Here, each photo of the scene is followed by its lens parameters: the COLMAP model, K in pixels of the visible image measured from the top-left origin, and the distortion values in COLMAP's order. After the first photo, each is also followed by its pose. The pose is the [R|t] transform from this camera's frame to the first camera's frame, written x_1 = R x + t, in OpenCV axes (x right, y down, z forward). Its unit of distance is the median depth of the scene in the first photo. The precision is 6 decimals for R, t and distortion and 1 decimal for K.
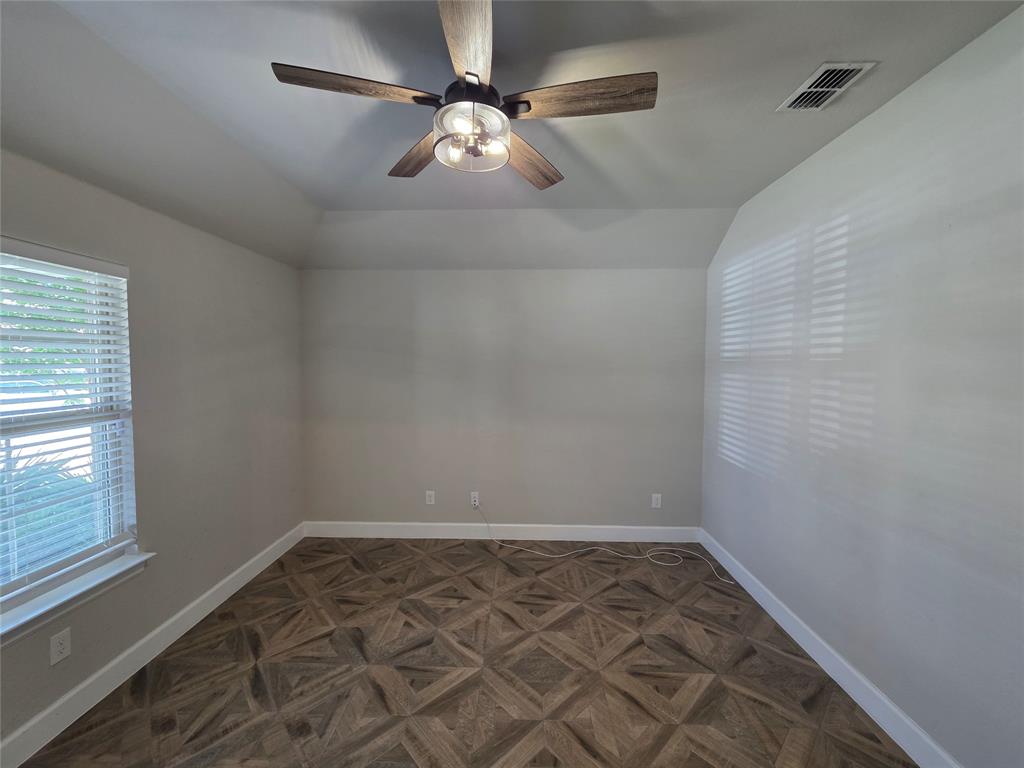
lens RADIAL K [[407.6, 0, 510.8], [0, 407.6, 381.3], [0, 0, 1]] dist [0.001566, -0.000171]
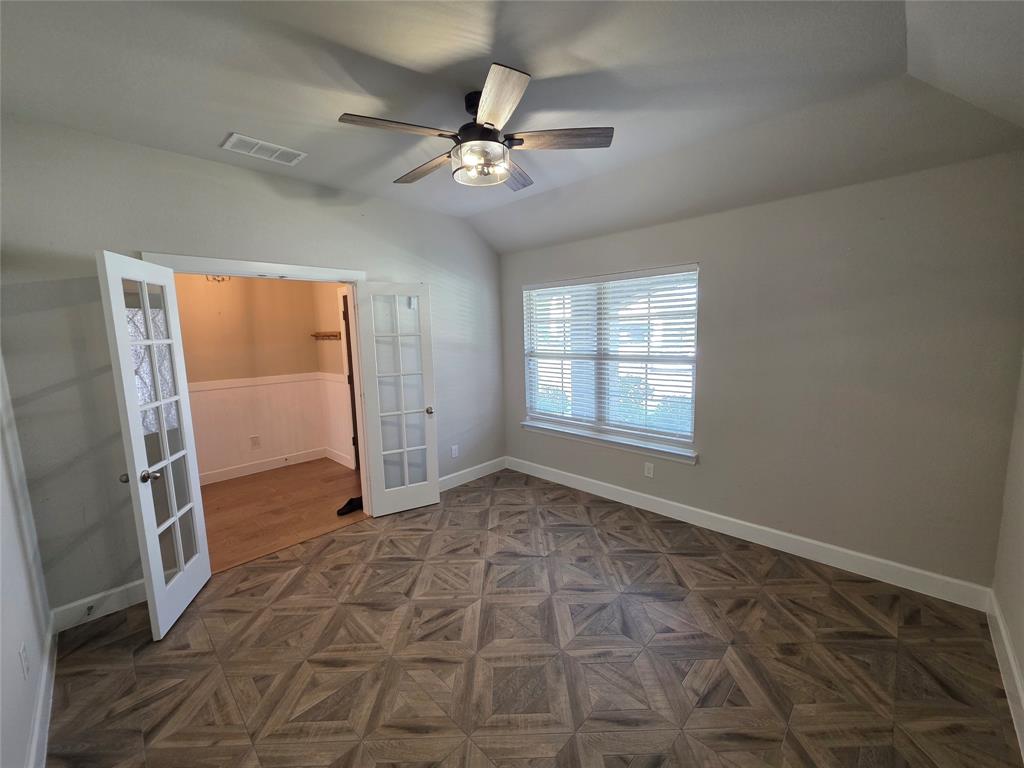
lens RADIAL K [[407.6, 0, 510.8], [0, 407.6, 381.3], [0, 0, 1]] dist [0.001566, -0.000171]
pose [[-0.676312, 0.106982, -0.728805, 0.667935], [-0.007600, 0.988331, 0.152131, -0.073051], [0.736576, 0.108427, -0.667607, 1.538860]]
